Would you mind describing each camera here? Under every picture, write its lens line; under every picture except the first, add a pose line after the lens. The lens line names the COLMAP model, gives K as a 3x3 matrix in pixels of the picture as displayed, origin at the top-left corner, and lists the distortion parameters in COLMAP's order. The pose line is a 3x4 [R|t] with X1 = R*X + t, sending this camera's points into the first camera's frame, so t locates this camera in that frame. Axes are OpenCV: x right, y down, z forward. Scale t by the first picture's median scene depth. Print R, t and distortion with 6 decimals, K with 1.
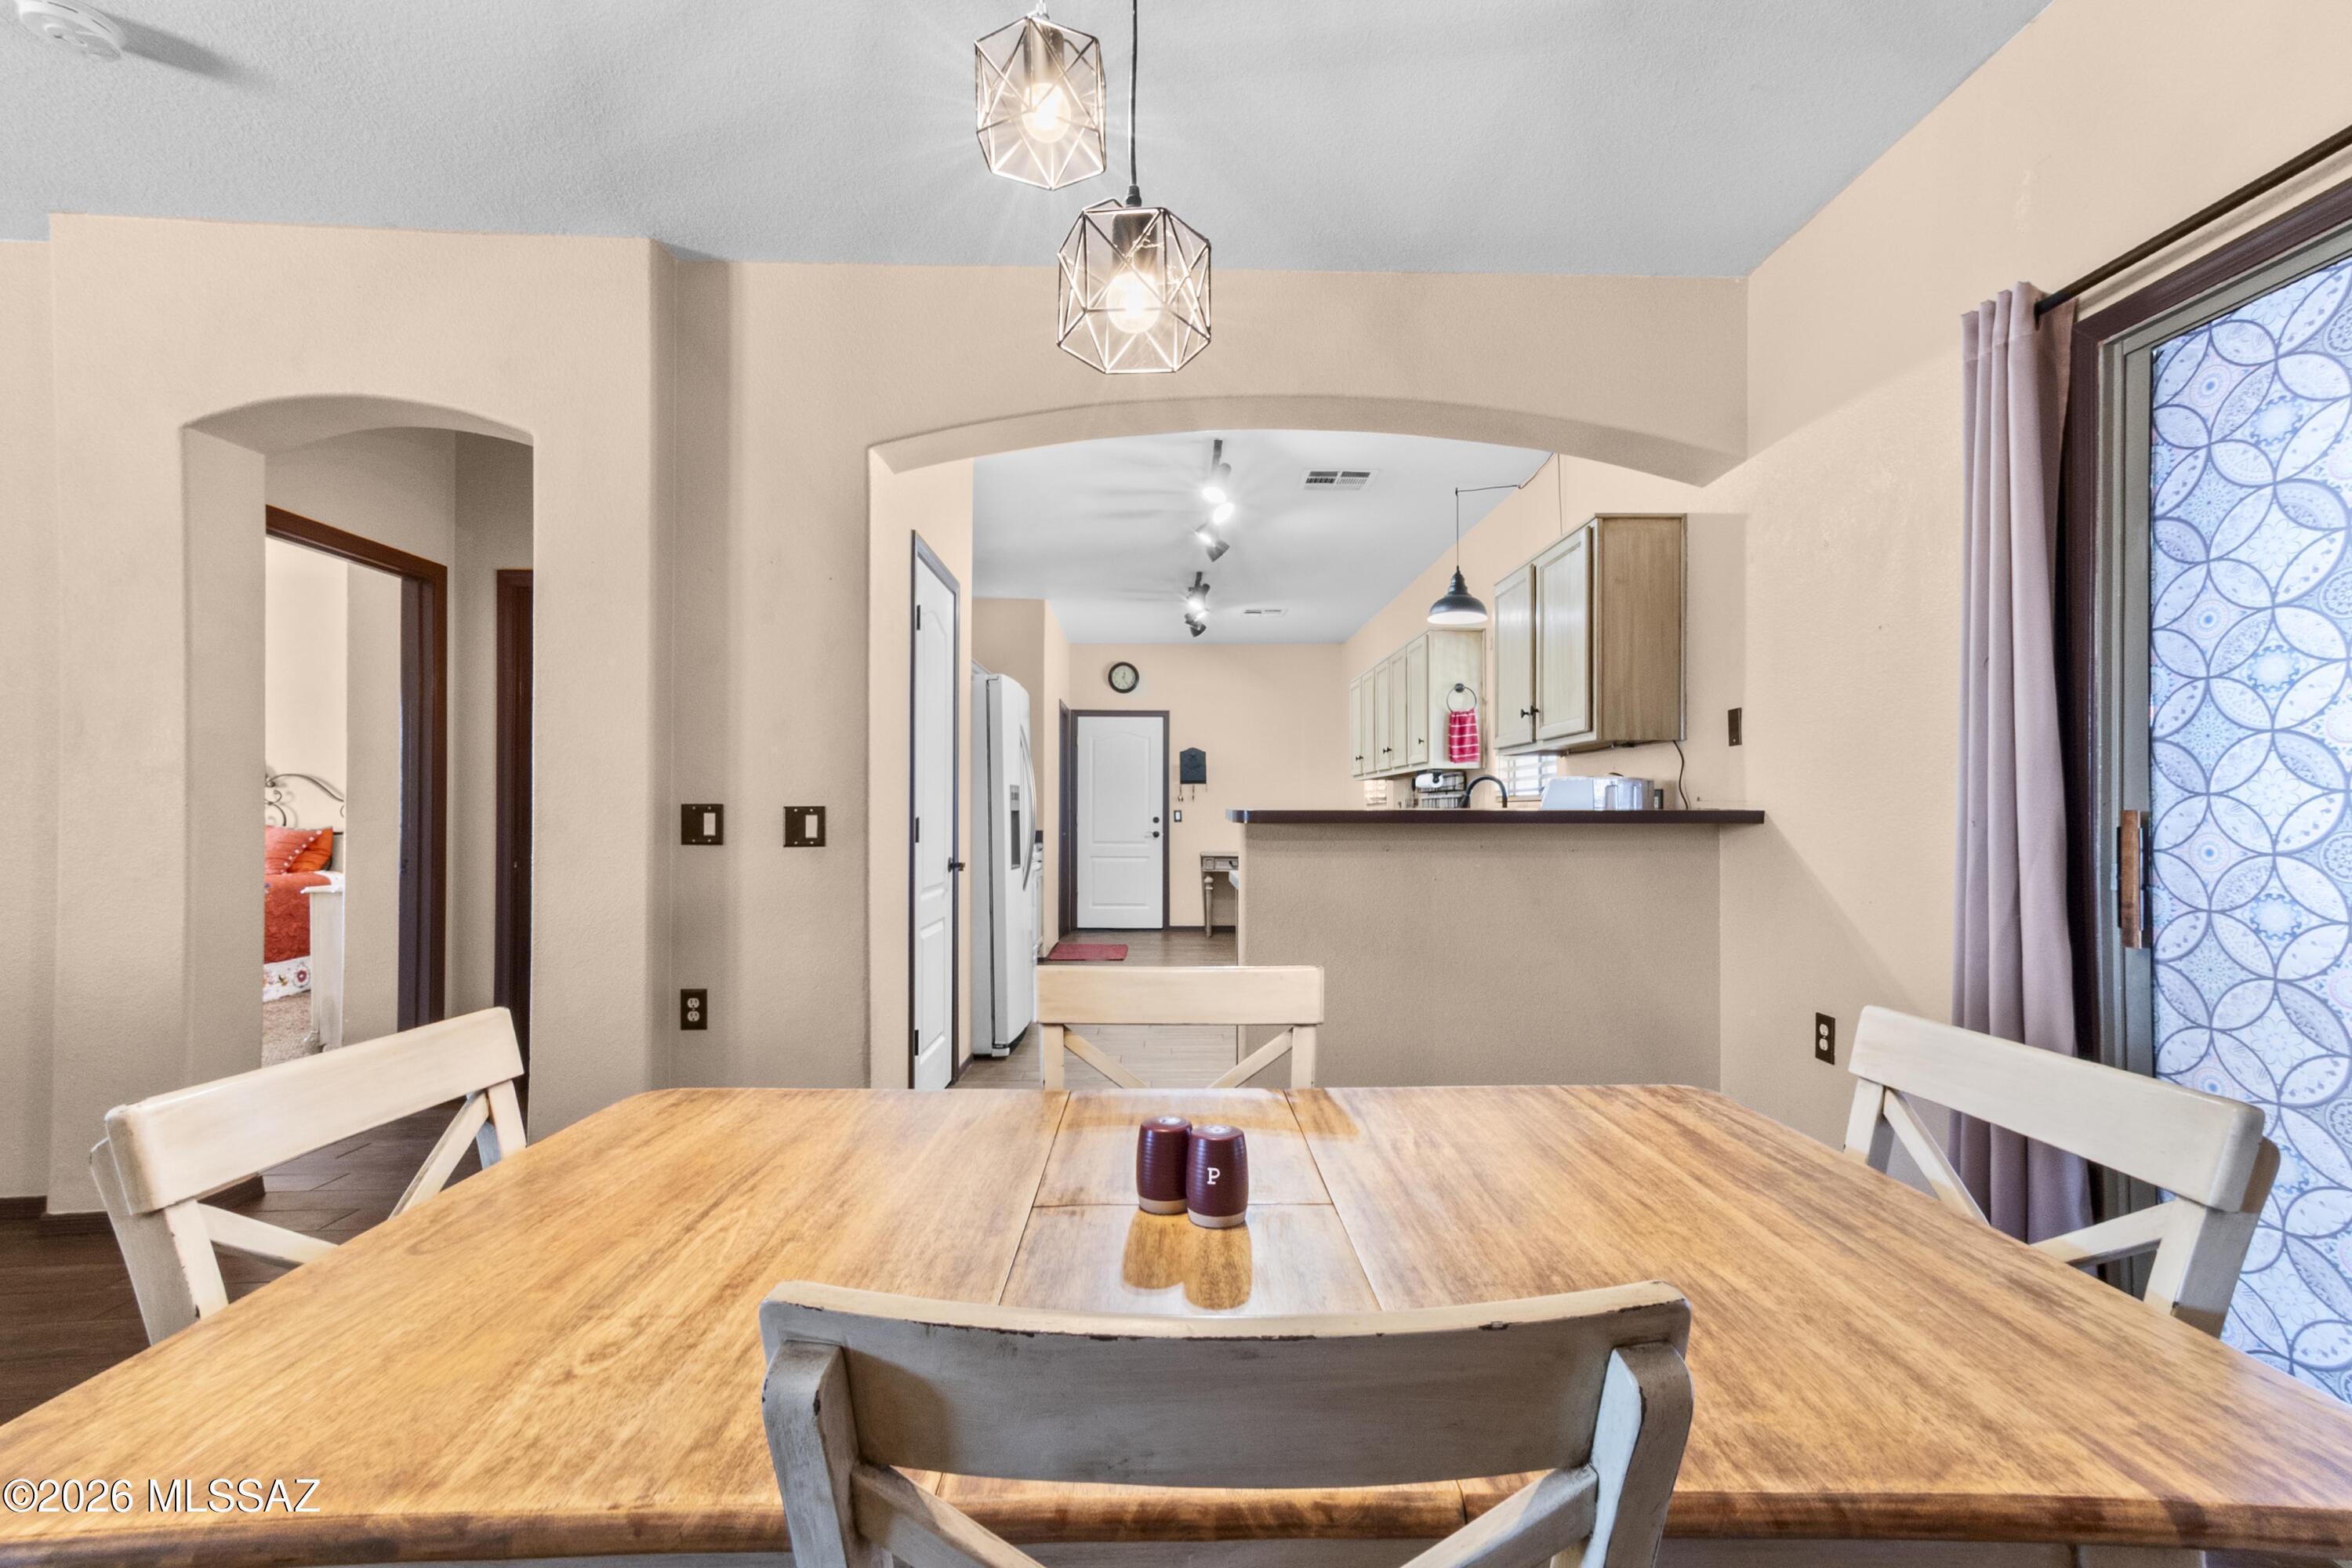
lens RADIAL K [[1056.2, 0, 1176.7], [0, 1056.2, 802.5], [0, 0, 1]] dist [-0.010584, 0.024317]
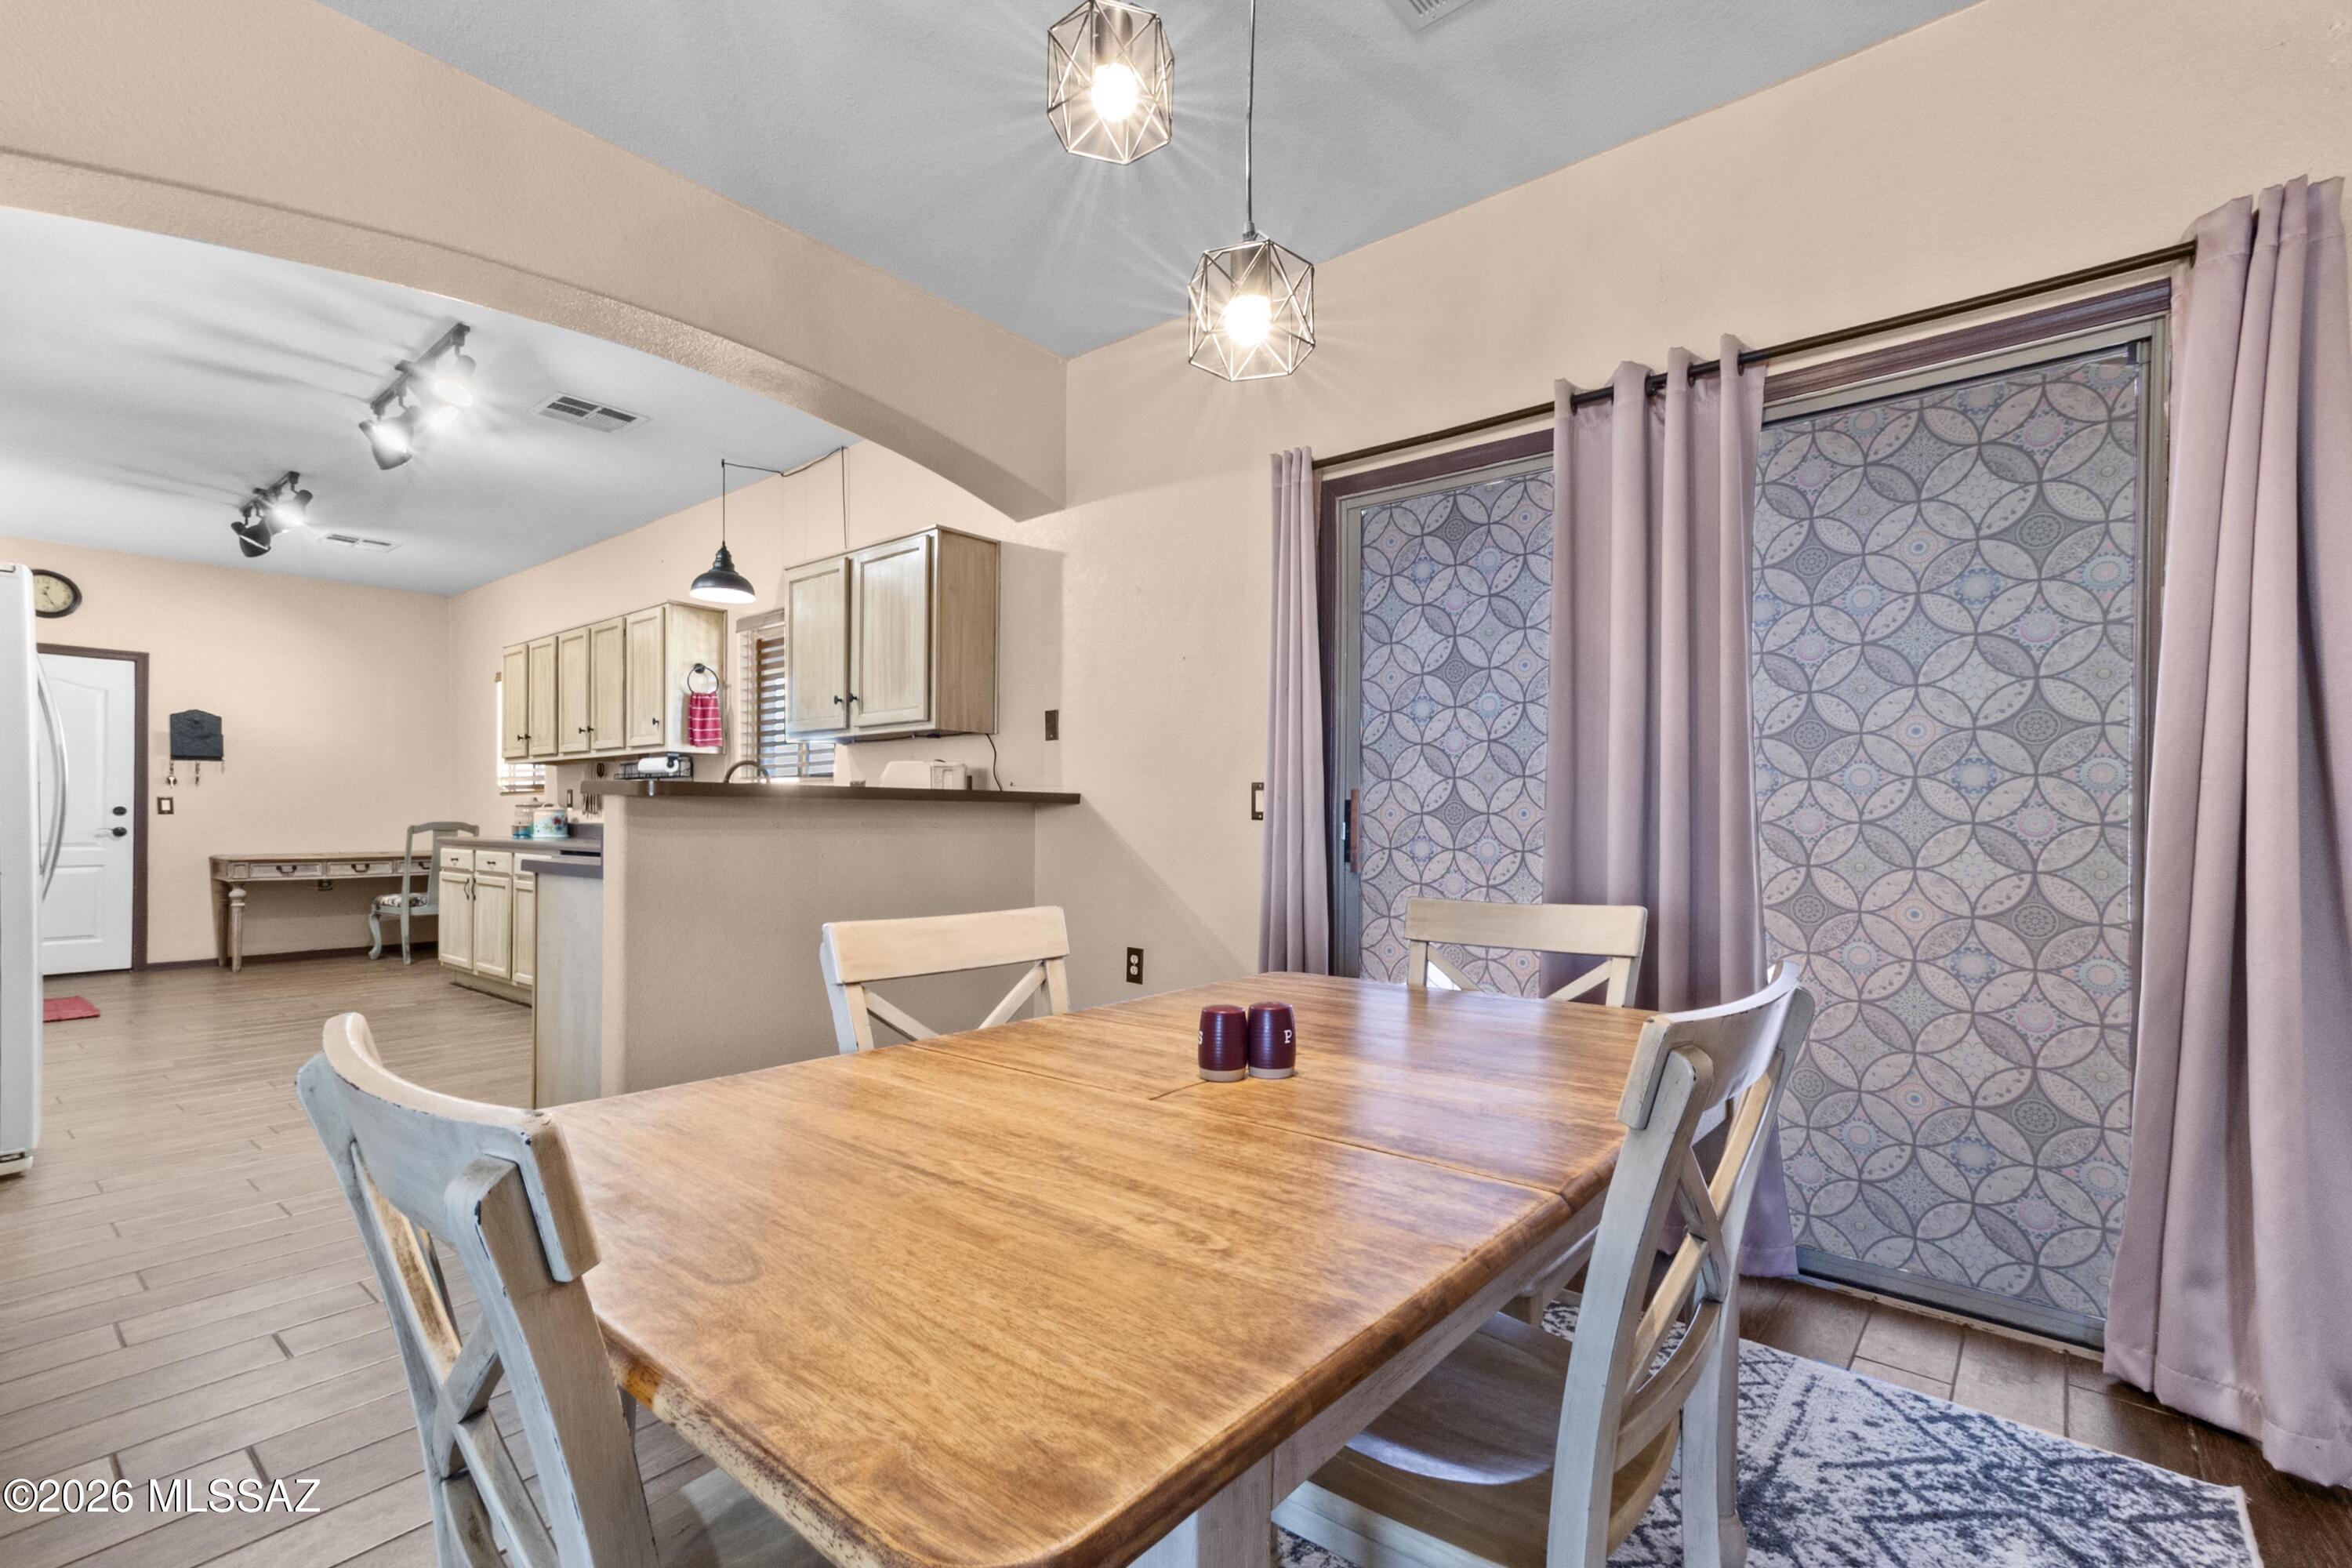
lens RADIAL K [[1063.6, 0, 1173.5], [0, 1063.6, 808.0], [0, 0, 1]] dist [0.021634, 0.000220]
pose [[0.660258, 0.008999, 0.750985, -0.317909], [-0.011623, 0.999931, -0.001763, 0.025883], [-0.750949, -0.007564, 0.660317, 0.080803]]
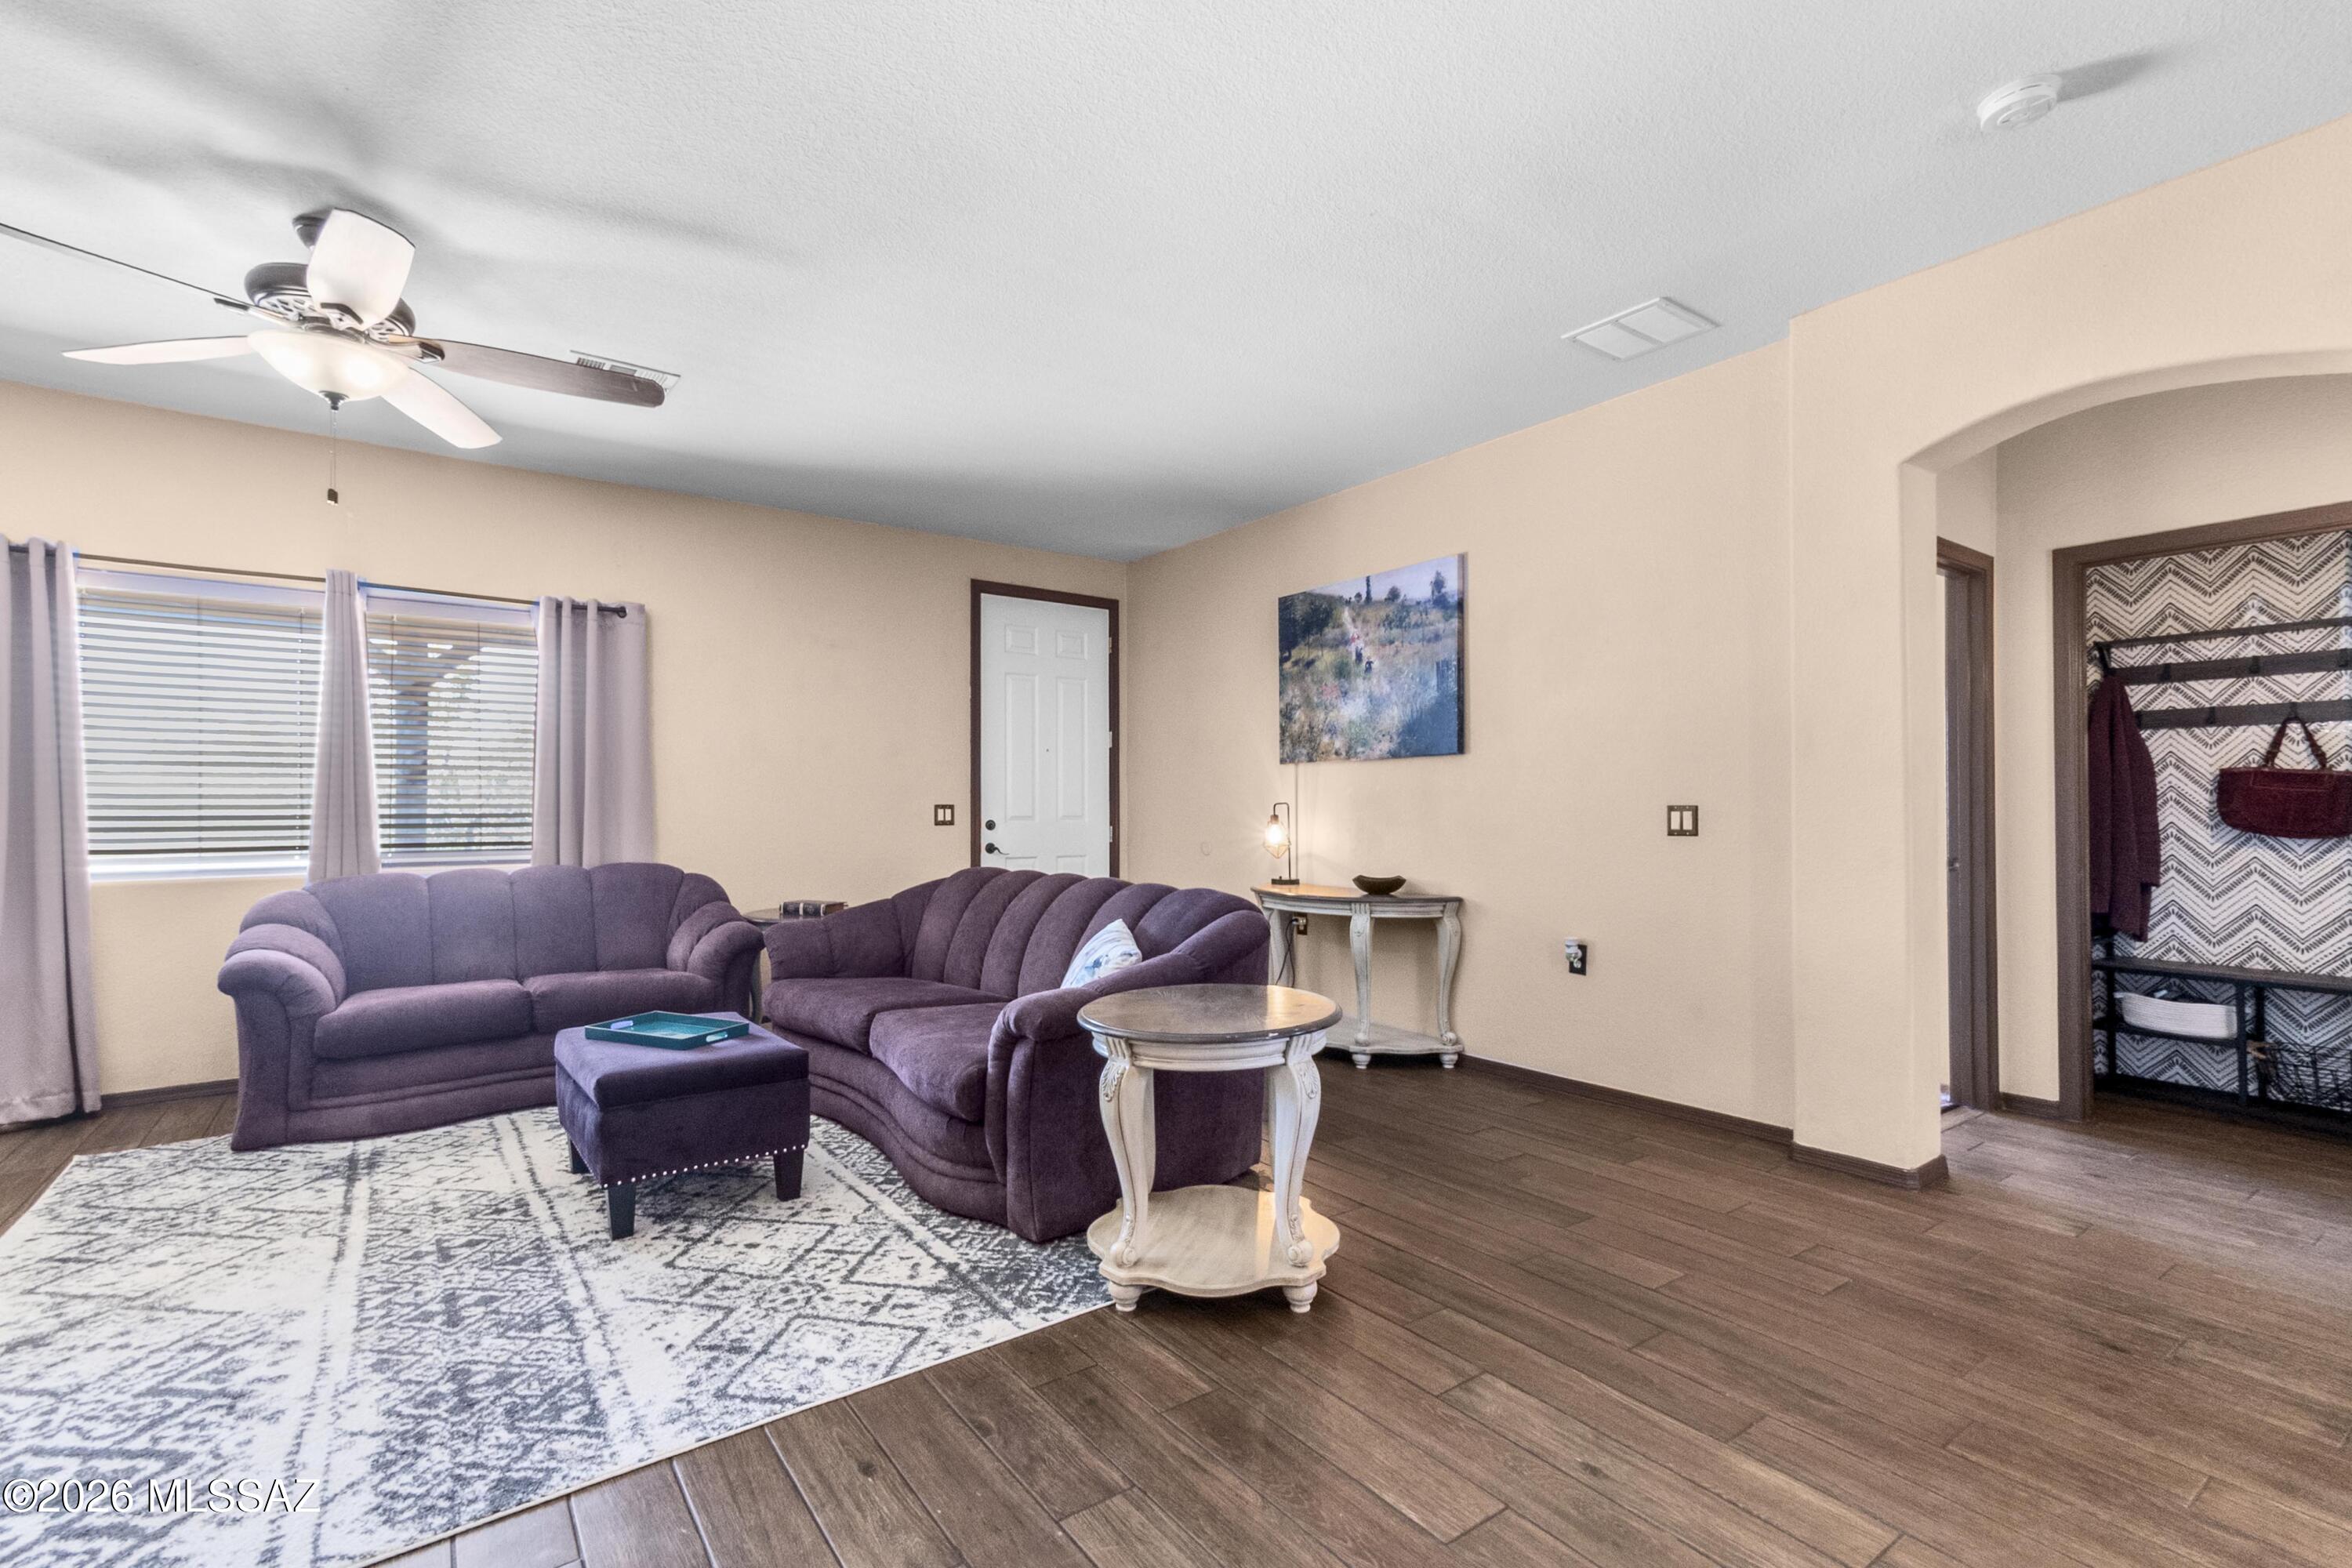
lens RADIAL K [[1056.2, 0, 1176.7], [0, 1056.2, 802.5], [0, 0, 1]] dist [-0.010584, 0.024317]
pose [[0.574612, -0.006168, -0.818403, -0.441490], [0.011260, 0.999937, 0.000369, -0.009143], [0.818349, -0.009427, 0.574645, -0.229498]]
